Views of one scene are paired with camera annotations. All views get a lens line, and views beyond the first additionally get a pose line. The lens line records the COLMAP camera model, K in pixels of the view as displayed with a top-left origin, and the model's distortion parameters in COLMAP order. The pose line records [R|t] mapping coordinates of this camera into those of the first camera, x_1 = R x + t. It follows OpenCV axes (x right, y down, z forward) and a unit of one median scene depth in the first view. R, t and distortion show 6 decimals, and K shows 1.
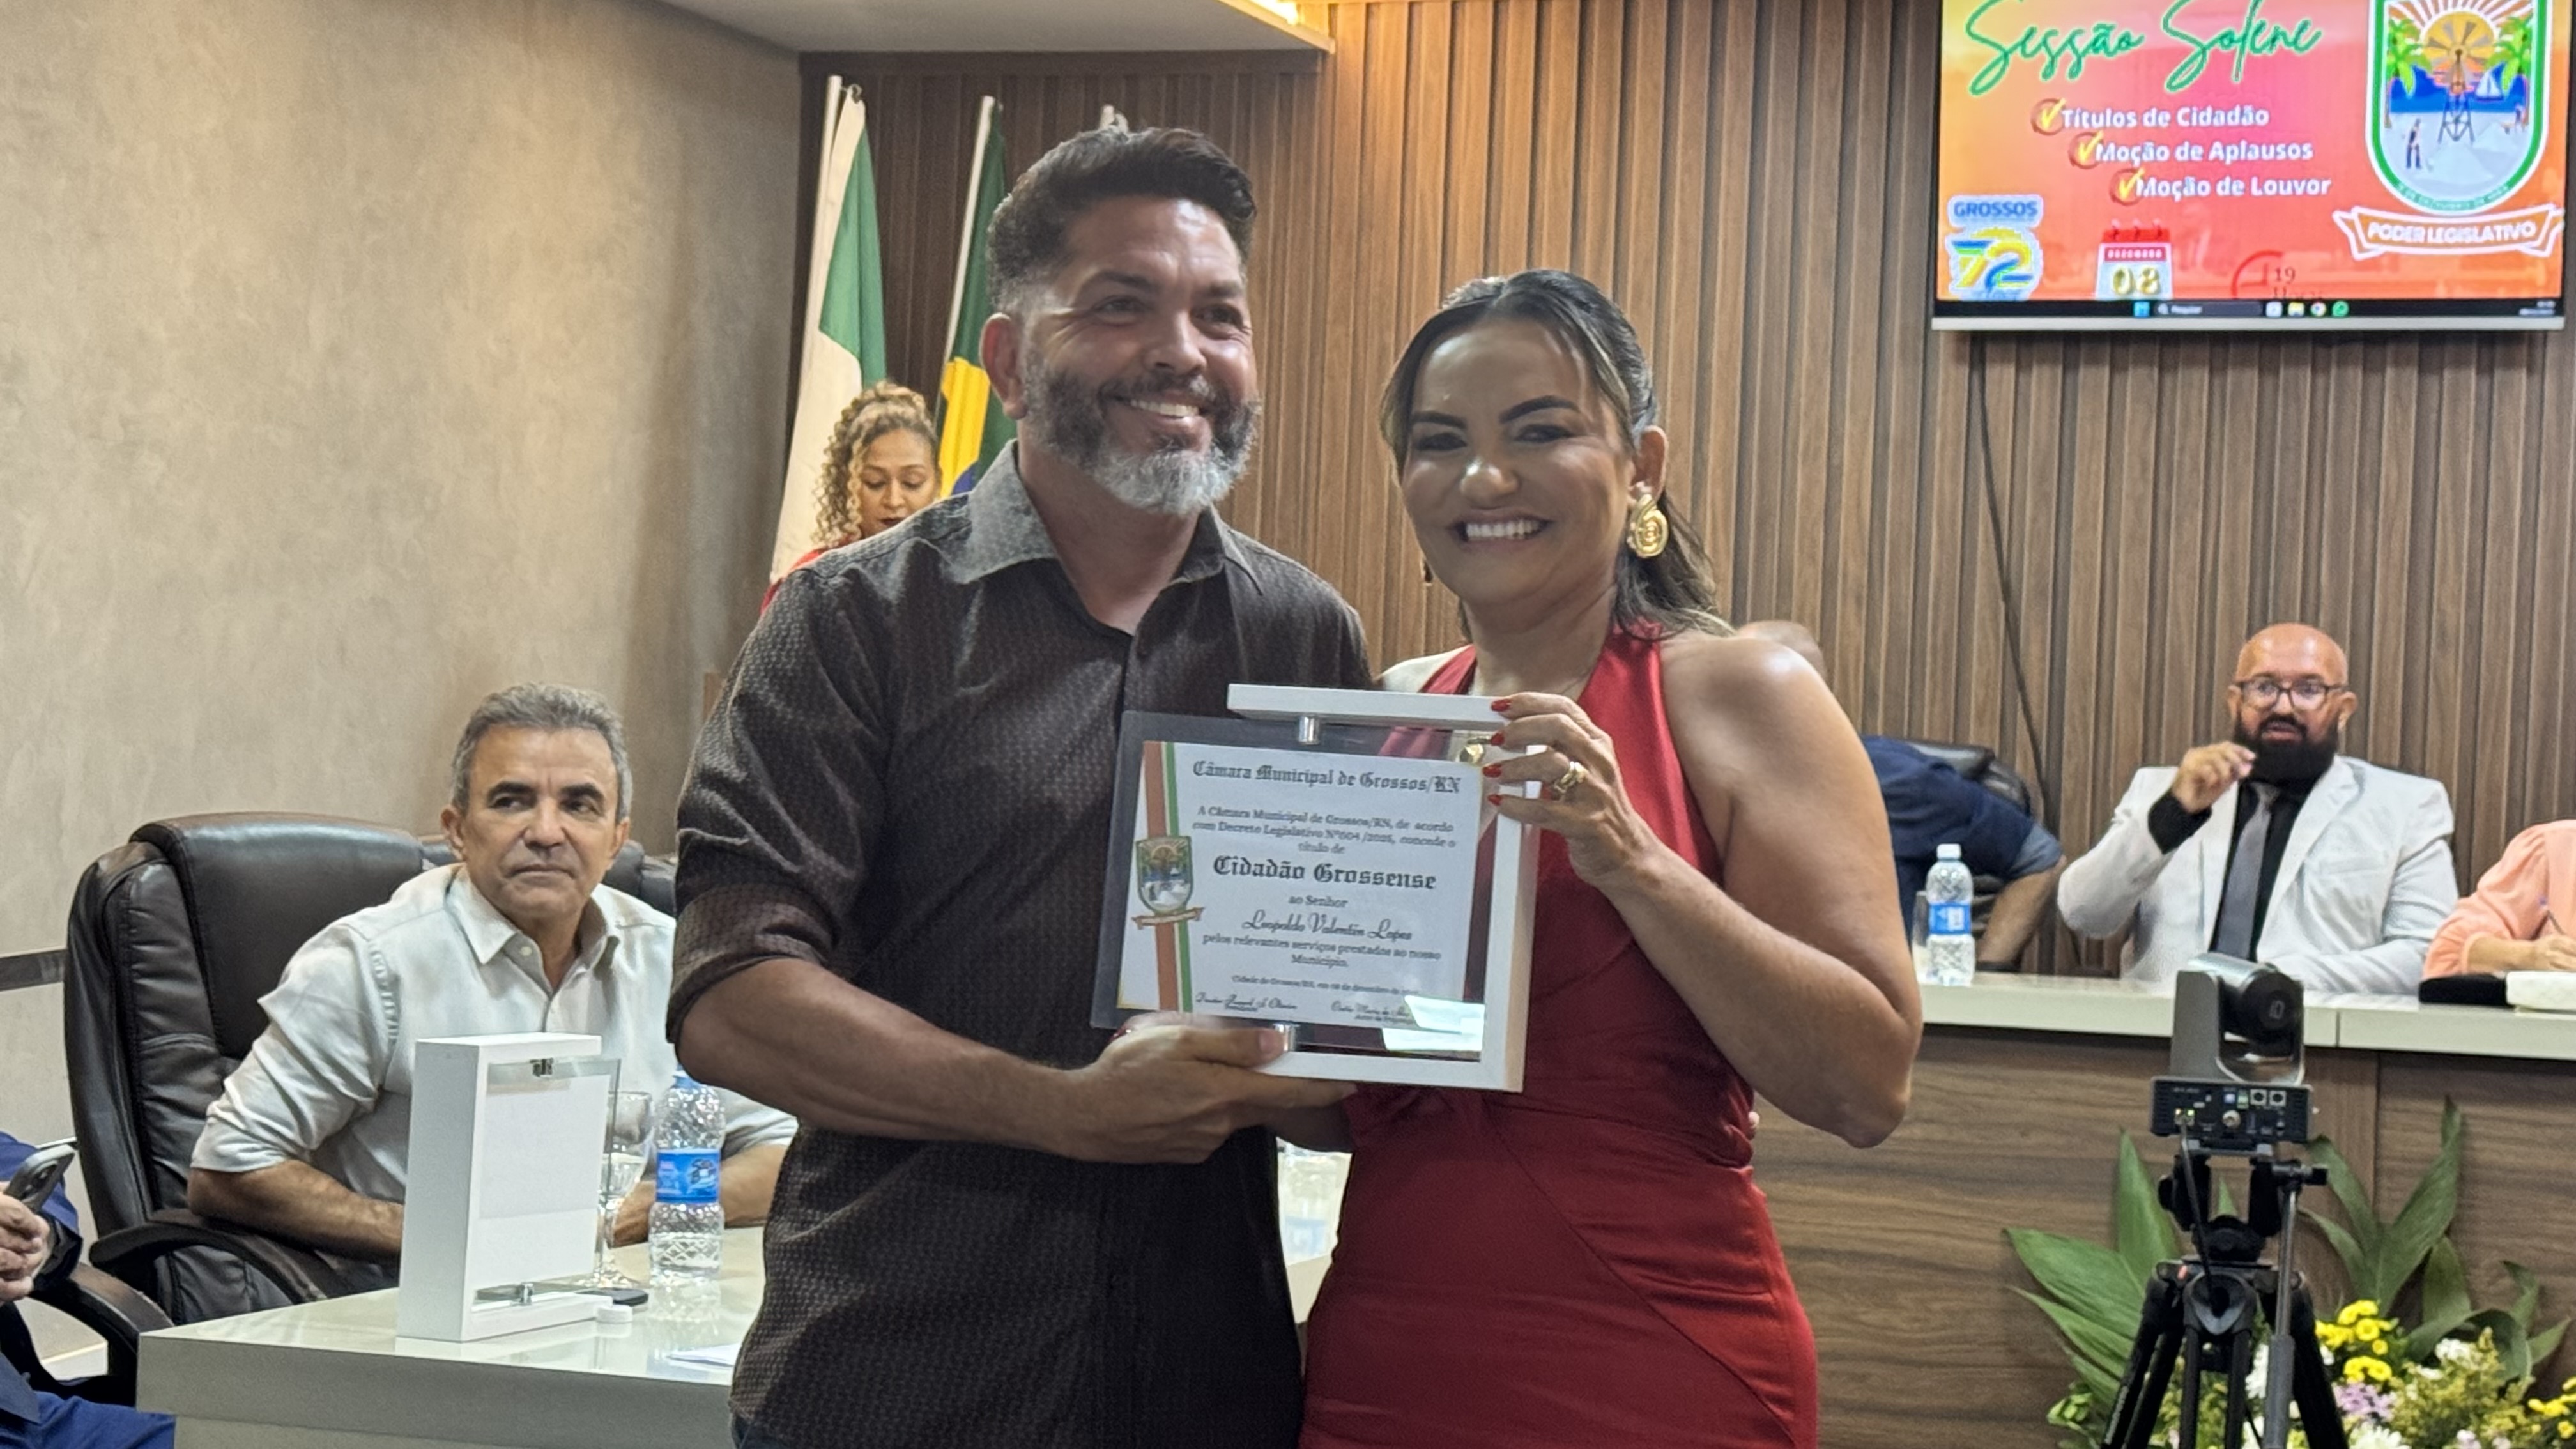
lens RADIAL K [[4829.4, 0, 1313.2], [0, 4829.4, 735.7], [0, 0, 1]] dist [0.190700, 0.000000]
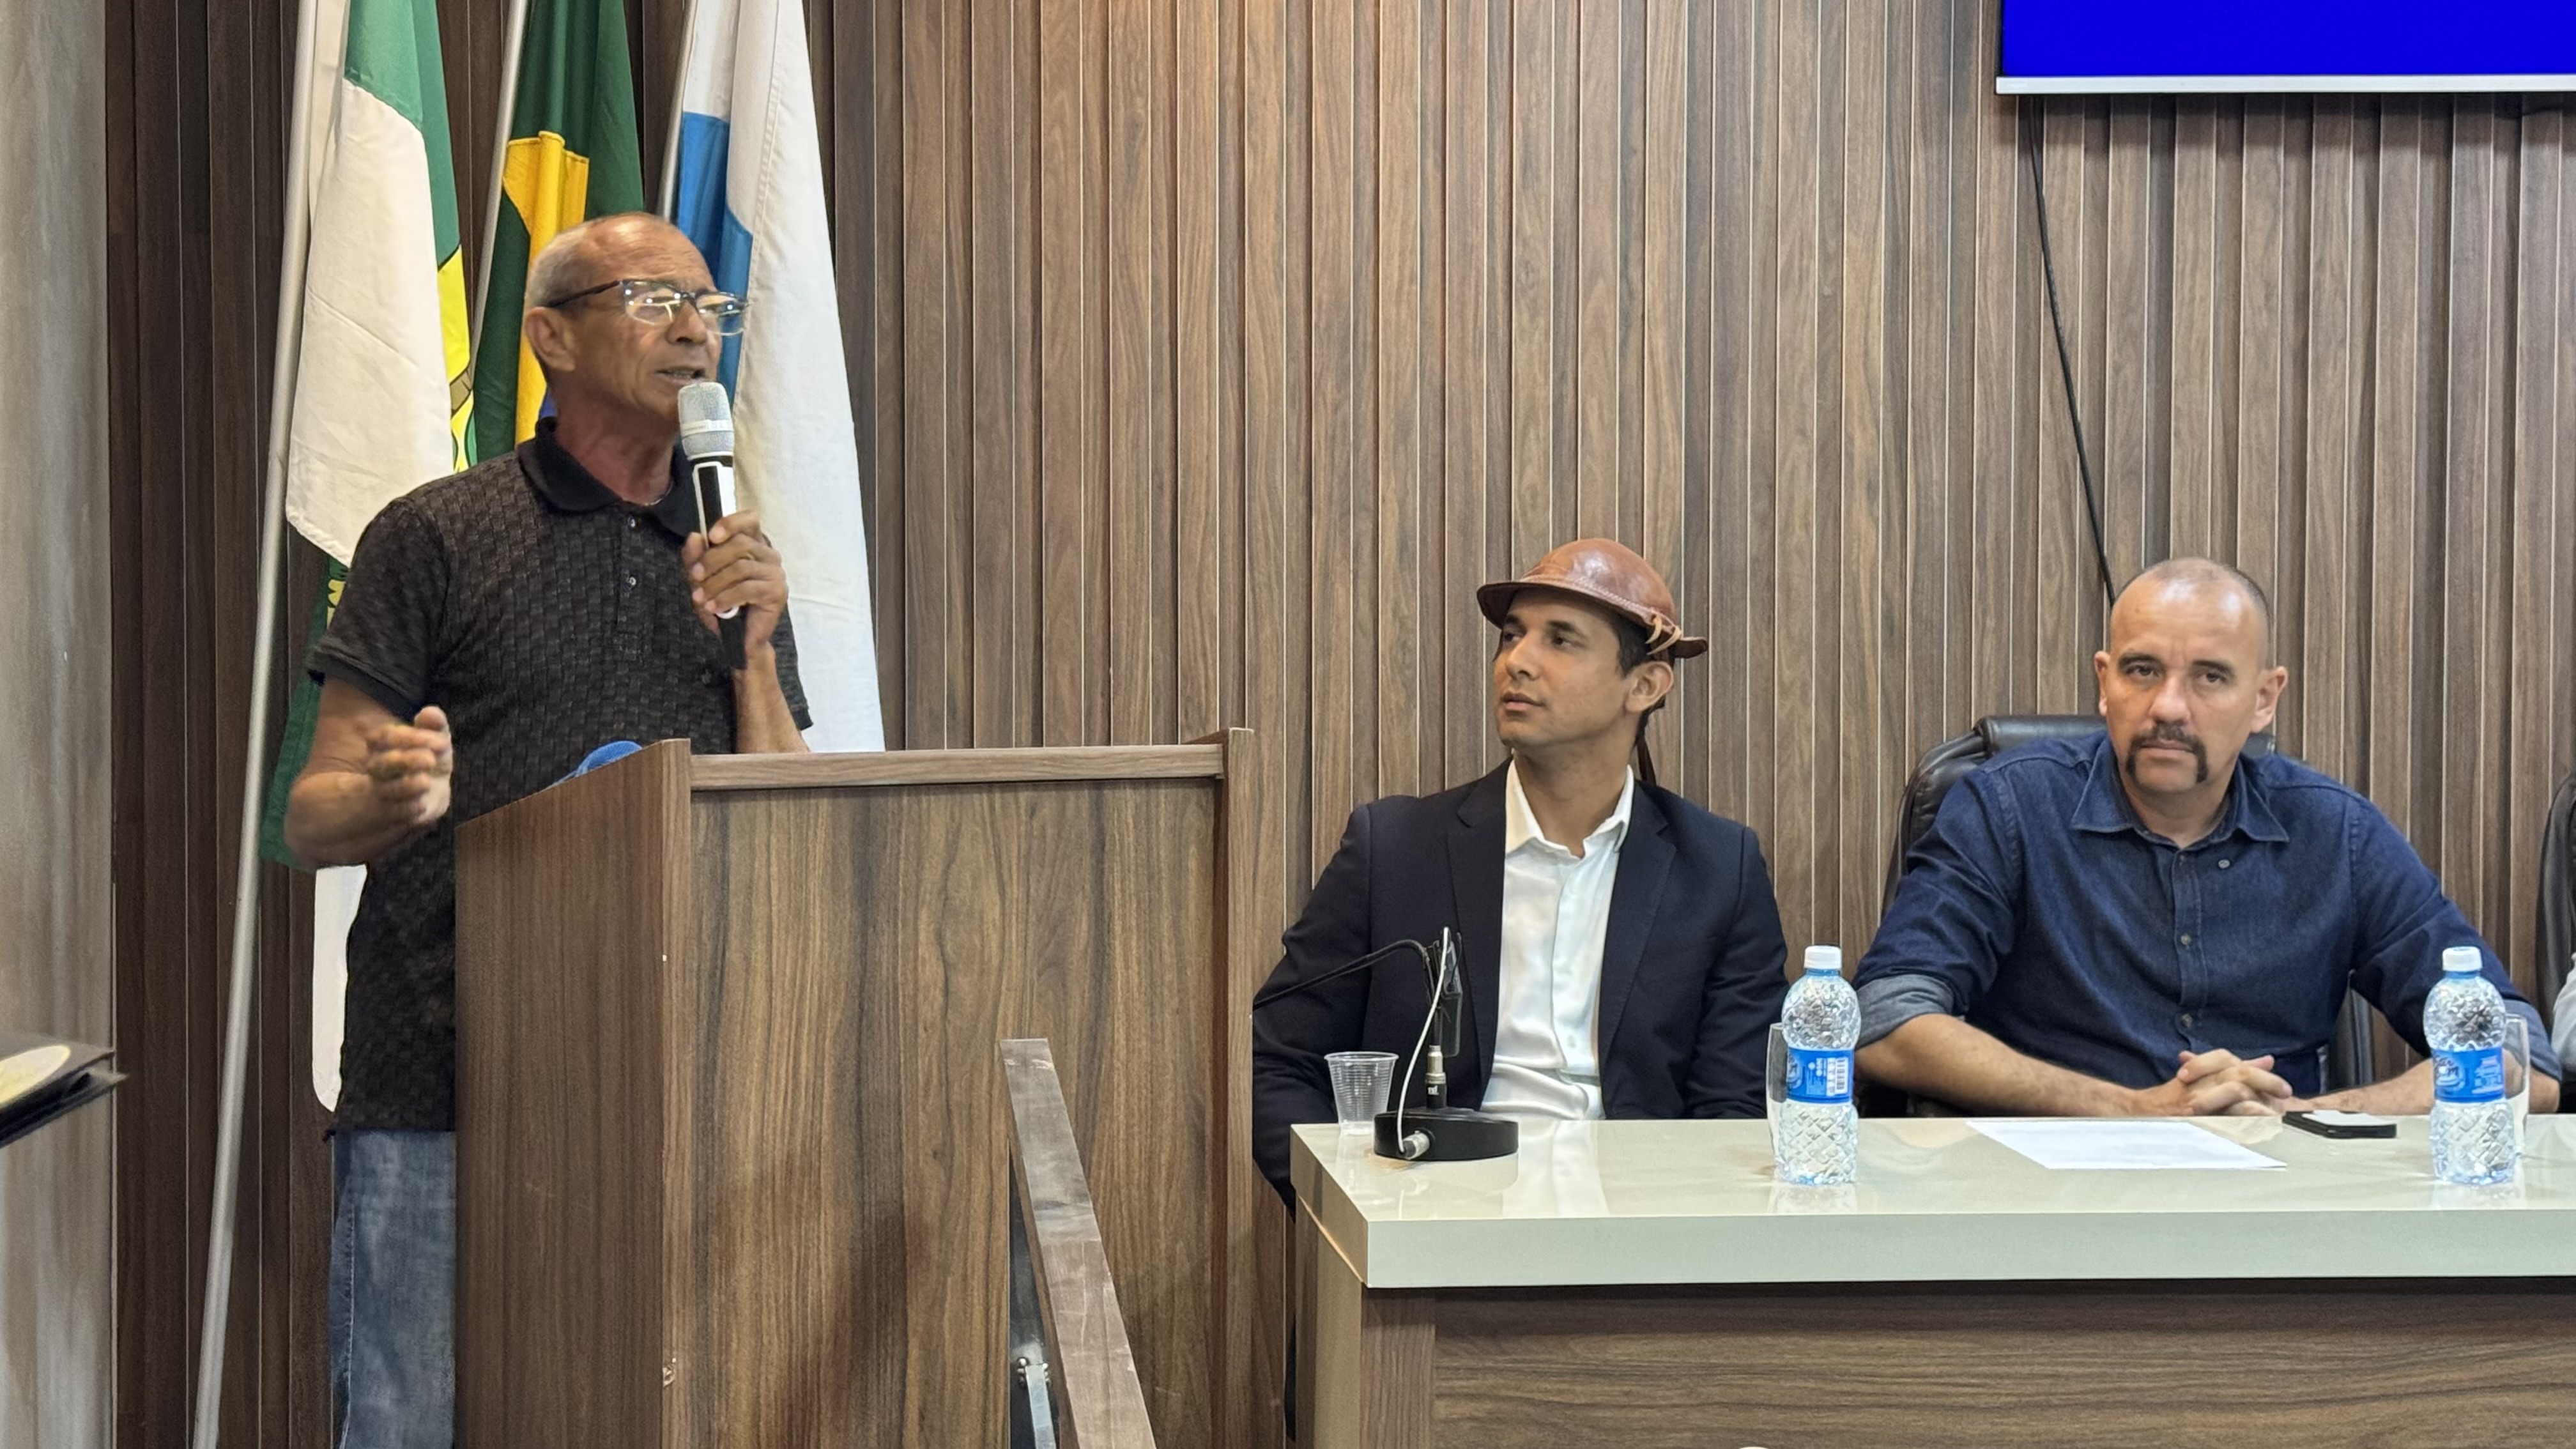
lens RADIAL K [[4281.4, 0, 1307.1], [0, 4281.4, 733.0], [0, 0, 1]] dist [0.180944, 0.000000]
pose [[0.907861, -0.055997, 0.415514, -0.217881], [0.034637, 0.997670, 0.058773, -0.032584], [-0.417837, -0.038966, 0.907686, 0.479123]]
